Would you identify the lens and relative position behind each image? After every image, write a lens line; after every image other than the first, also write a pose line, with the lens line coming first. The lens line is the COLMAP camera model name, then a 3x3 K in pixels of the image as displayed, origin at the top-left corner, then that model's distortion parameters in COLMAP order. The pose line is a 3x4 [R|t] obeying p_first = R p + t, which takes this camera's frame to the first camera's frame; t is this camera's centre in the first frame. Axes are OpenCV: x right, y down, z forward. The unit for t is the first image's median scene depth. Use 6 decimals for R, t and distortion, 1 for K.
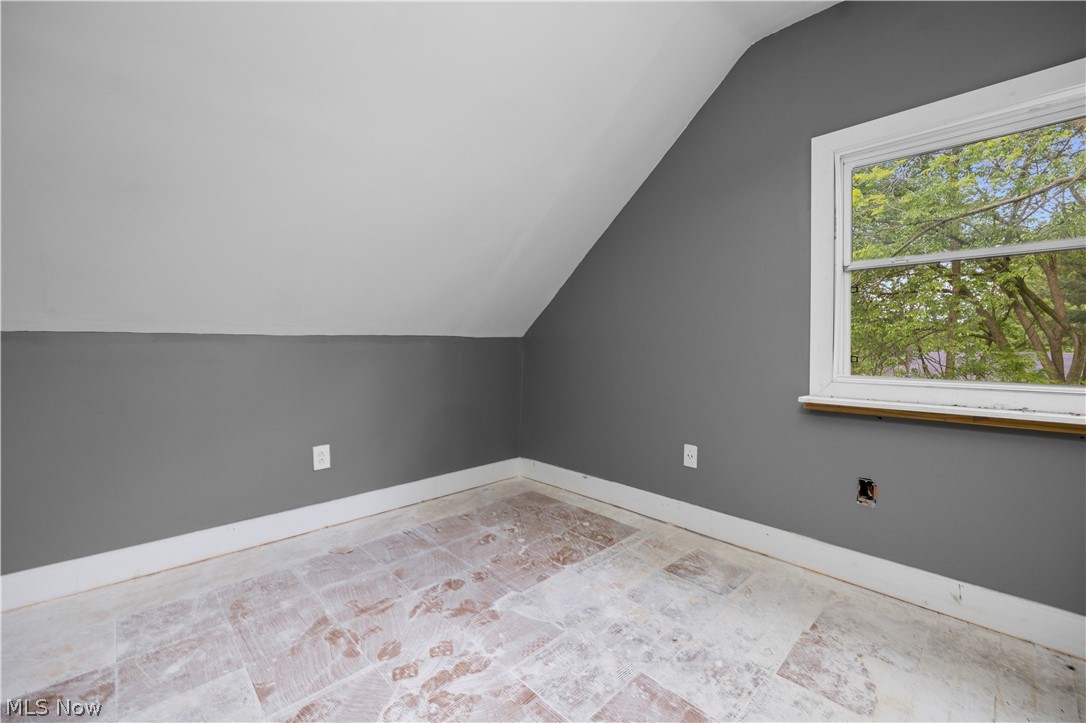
lens RADIAL K [[436.8, 0, 540.4], [0, 436.8, 350.0], [0, 0, 1]] dist [-0.006426, -0.000191]
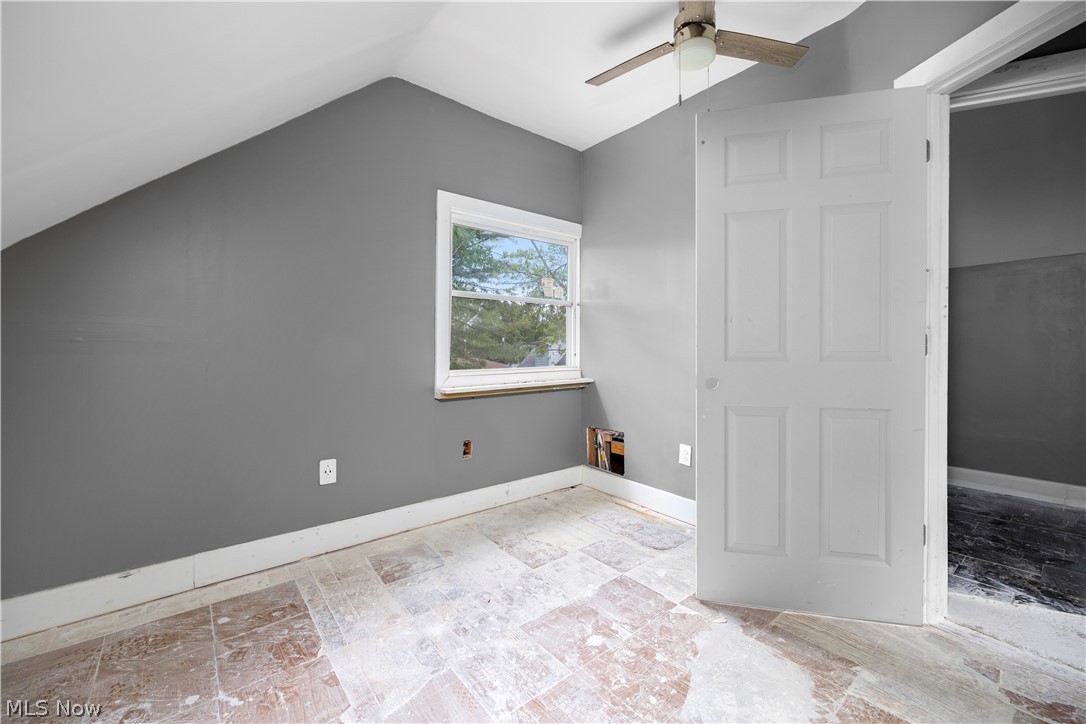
lens RADIAL K [[436.8, 0, 541.5], [0, 436.8, 359.4], [0, 0, 1]] dist [-0.006426, -0.000191]
pose [[0.076551, -0.026348, 0.996717, -0.682221], [0.015685, 0.999559, 0.025218, -0.012250], [-0.996942, 0.013703, 0.076931, 0.615210]]
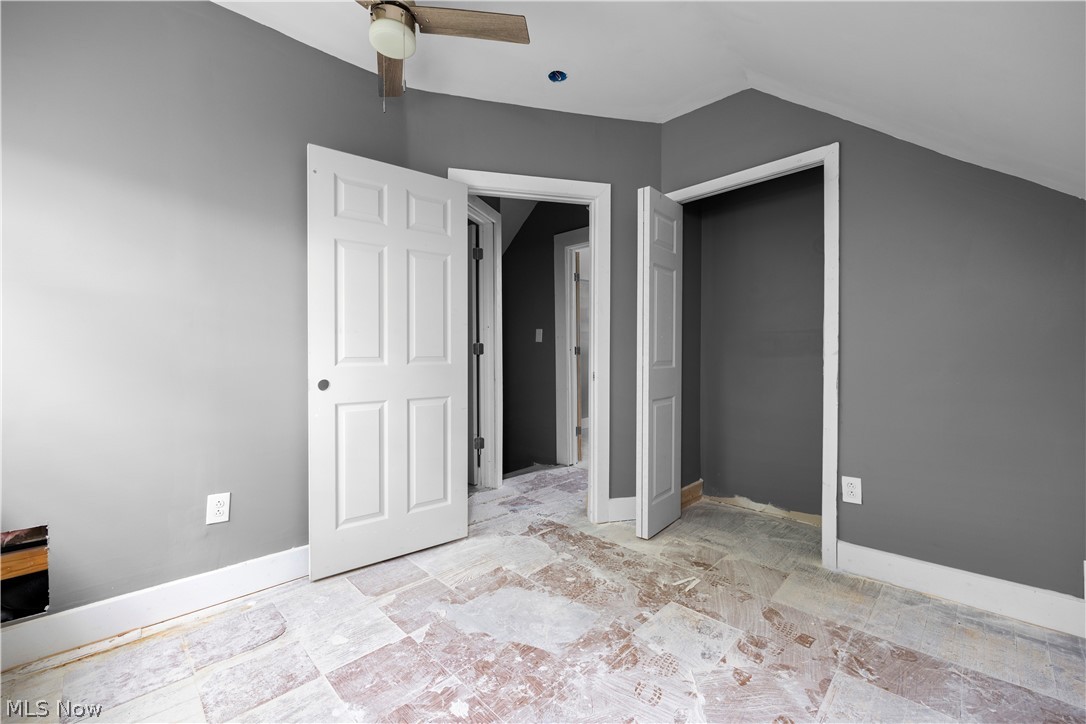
lens RADIAL K [[436.8, 0, 543.4], [0, 436.8, 359.0], [0, 0, 1]] dist [-0.006426, -0.000191]
pose [[-0.999376, 0.003494, -0.035158, 0.034952], [0.002637, 0.999699, 0.024403, -0.023771], [0.035233, 0.024295, -0.999084, 1.268430]]
